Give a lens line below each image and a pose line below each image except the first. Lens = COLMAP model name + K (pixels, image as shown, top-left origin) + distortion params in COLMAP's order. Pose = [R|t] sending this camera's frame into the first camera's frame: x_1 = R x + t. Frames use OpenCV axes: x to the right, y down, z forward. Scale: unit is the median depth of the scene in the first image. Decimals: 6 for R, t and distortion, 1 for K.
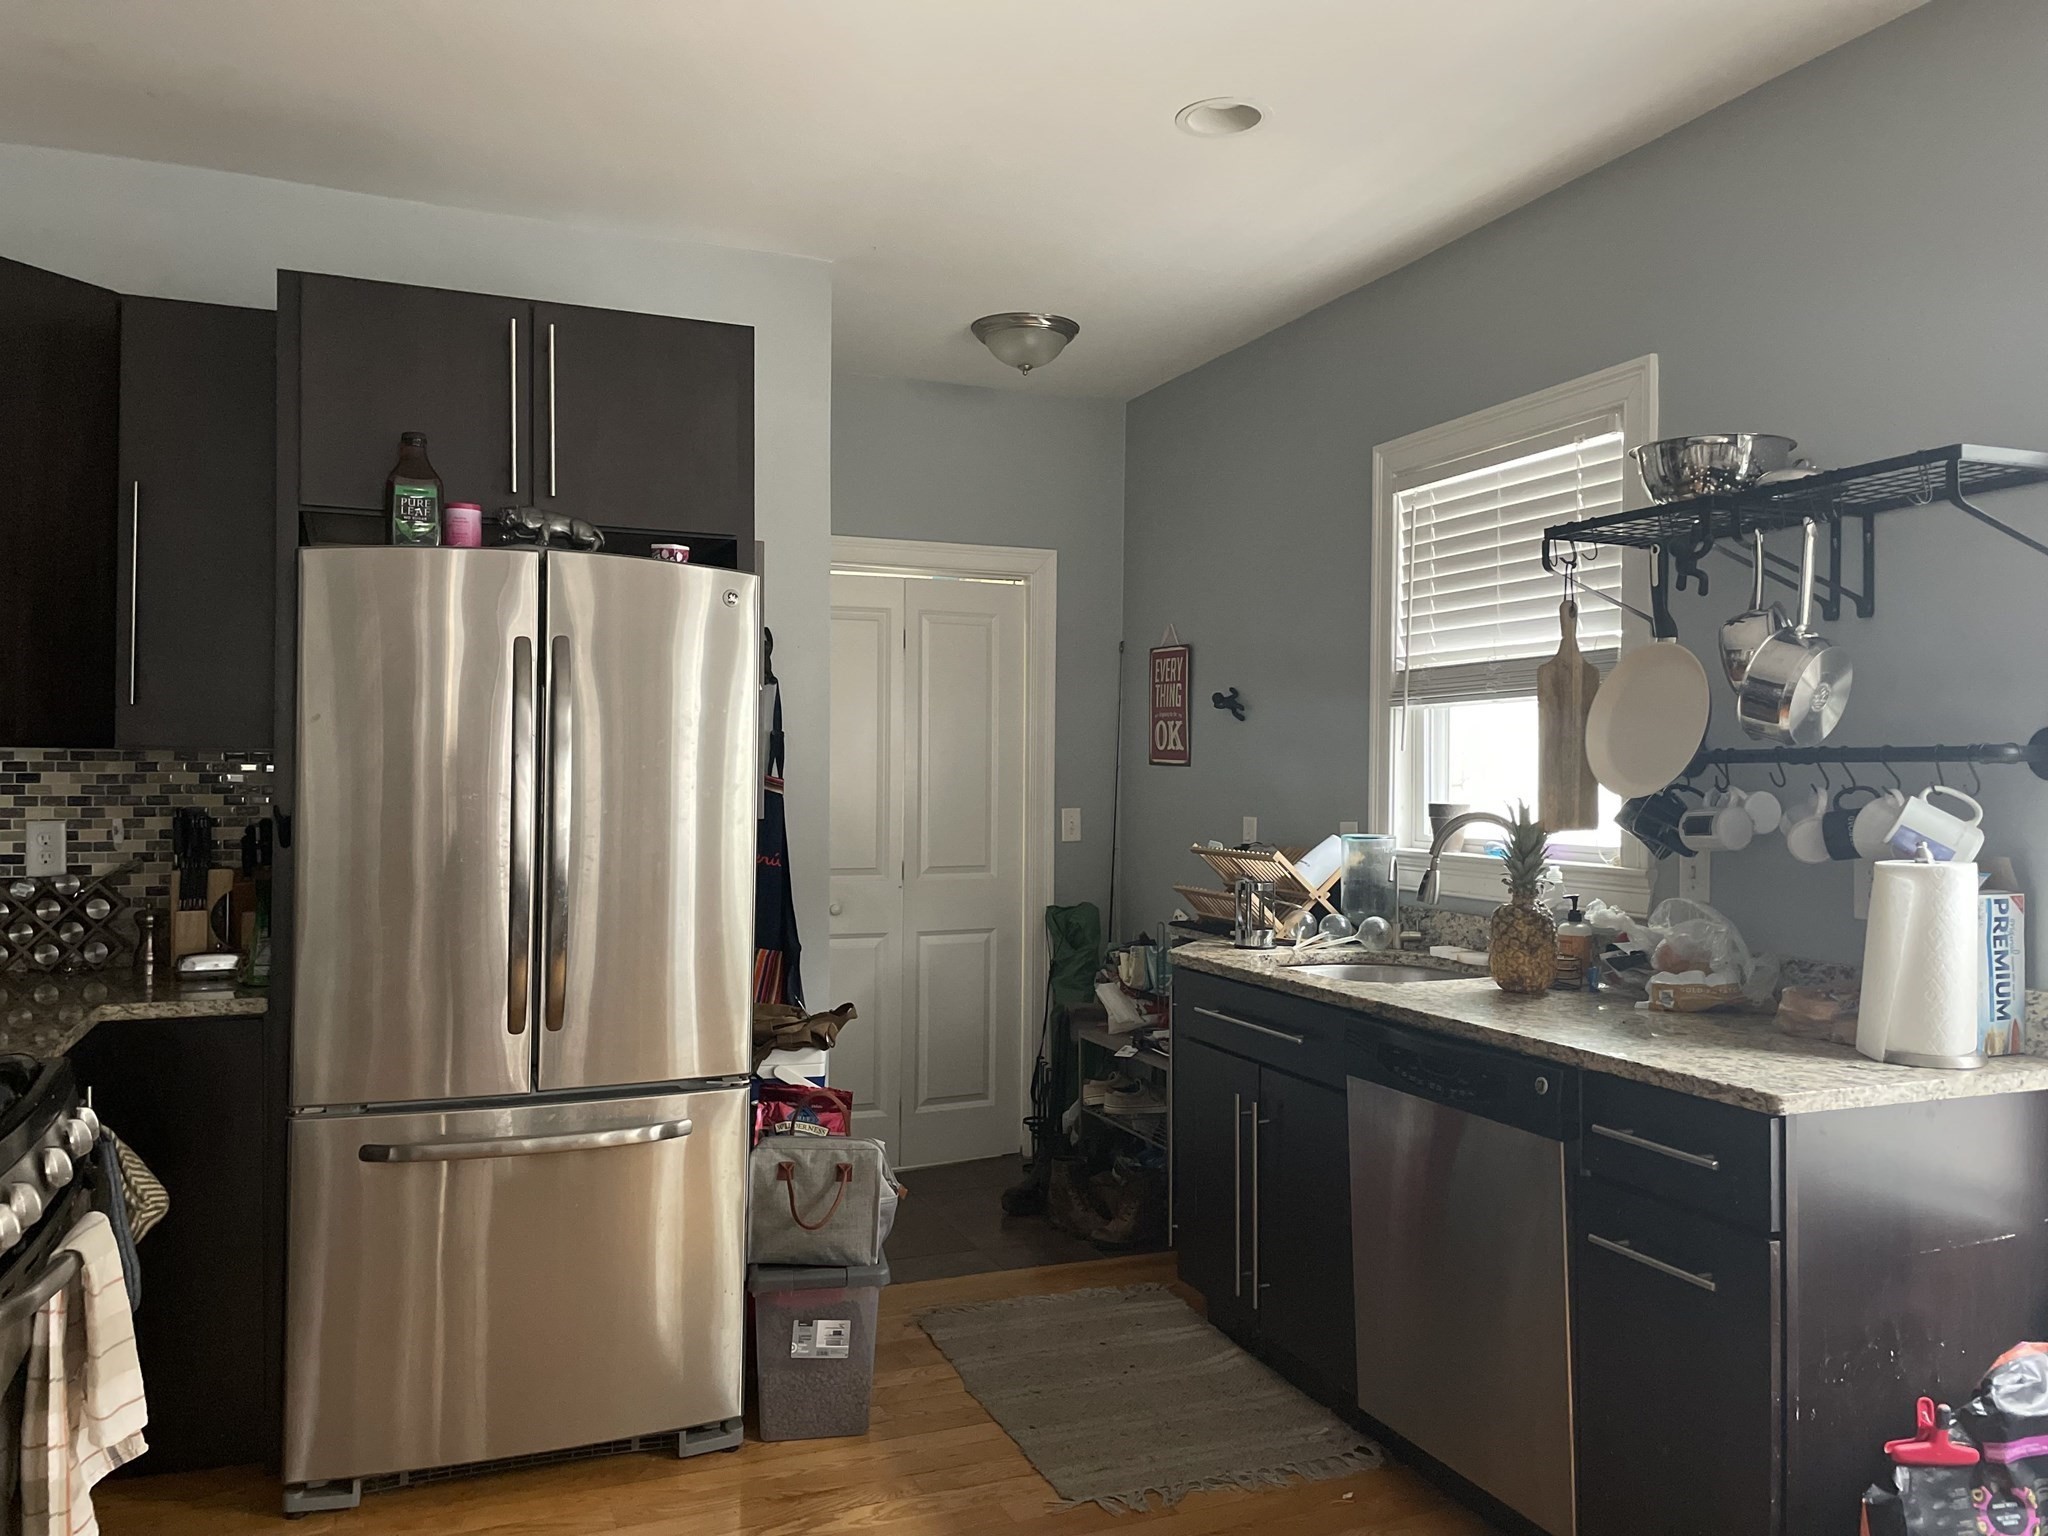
lens RADIAL K [[1537.2, 0, 1023.5], [0, 1537.2, 764.3], [0, 0, 1]] dist [0.089119, -0.117429]
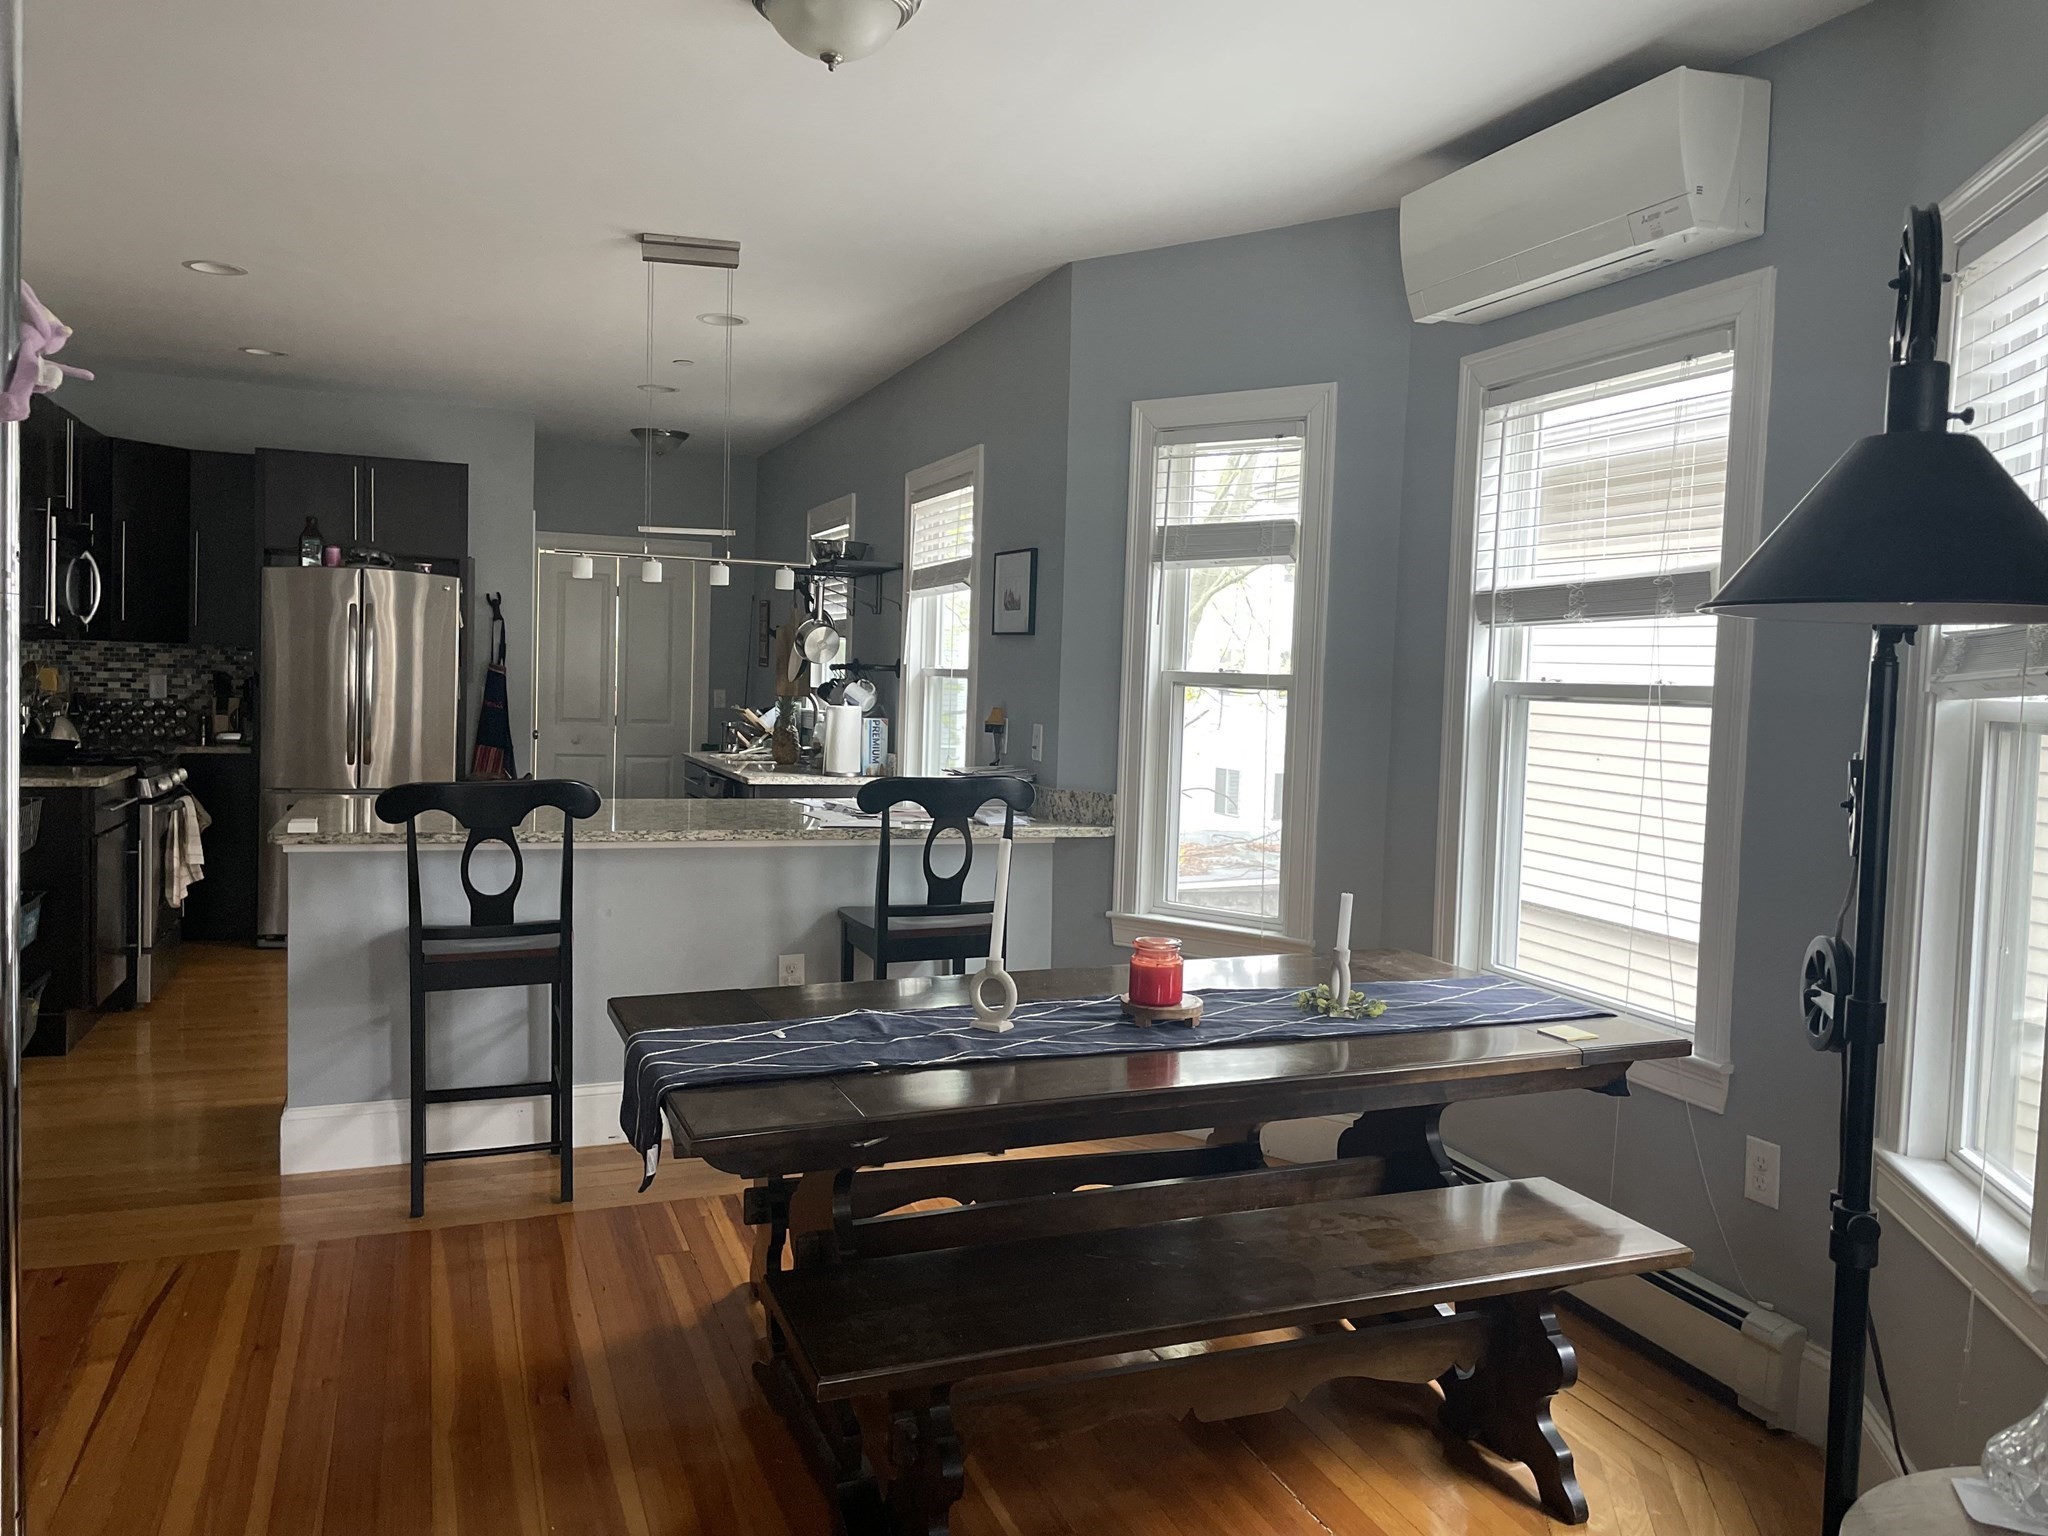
lens RADIAL K [[1502.3, 0, 1023.5], [0, 1502.3, 755.4], [0, 0, 1]] dist [0.074905, -0.102676]
pose [[0.999526, 0.028407, -0.011879, 0.700762], [-0.027671, 0.997927, 0.058101, -0.010656], [0.013504, -0.057745, 0.998240, -1.268775]]
